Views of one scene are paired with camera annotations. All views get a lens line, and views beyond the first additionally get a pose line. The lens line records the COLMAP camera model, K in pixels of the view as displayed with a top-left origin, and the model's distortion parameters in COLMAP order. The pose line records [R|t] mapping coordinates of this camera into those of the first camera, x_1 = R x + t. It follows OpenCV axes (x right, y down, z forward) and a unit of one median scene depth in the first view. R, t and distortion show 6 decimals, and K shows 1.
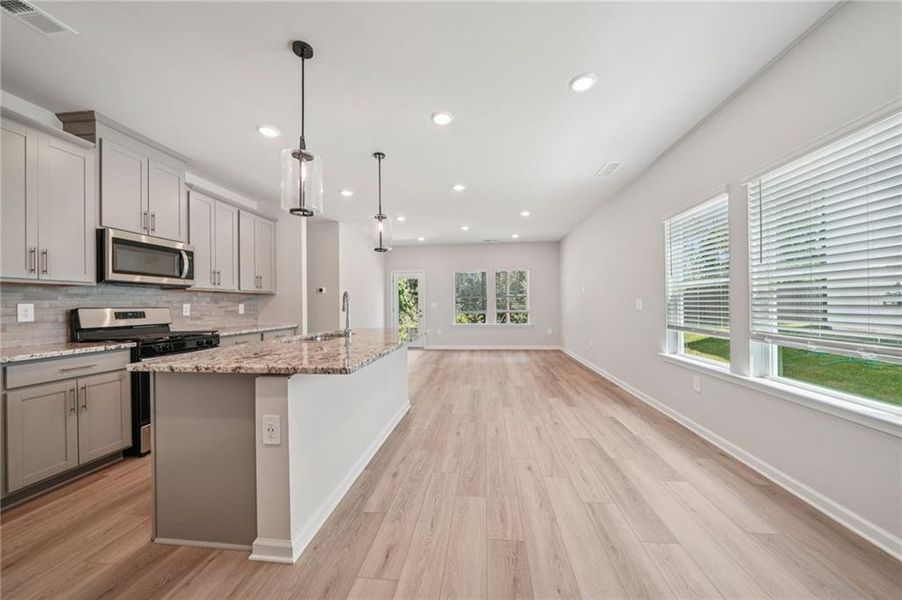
lens RADIAL K [[316.0, 0, 452.7], [0, 316.0, 301.2], [0, 0, 1]] dist [-0.000802, -0.000076]
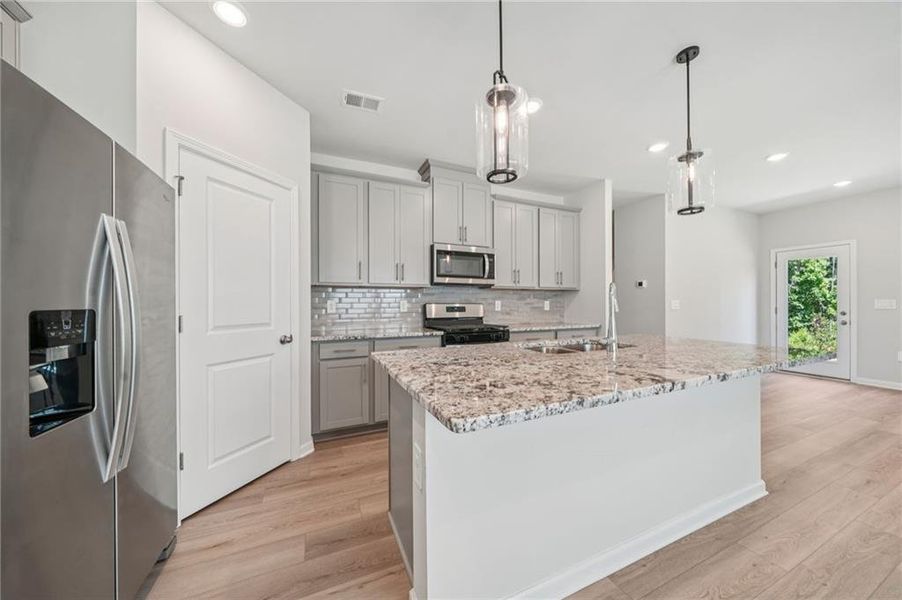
lens RADIAL K [[307.9, 0, 452.4], [0, 307.9, 302.0], [0, 0, 1]] dist [-0.003864, -0.000062]
pose [[0.502206, 0.005468, -0.864731, 0.052054], [0.005649, 0.999938, 0.009604, 0.002359], [0.864730, -0.009708, 0.502144, 0.329845]]
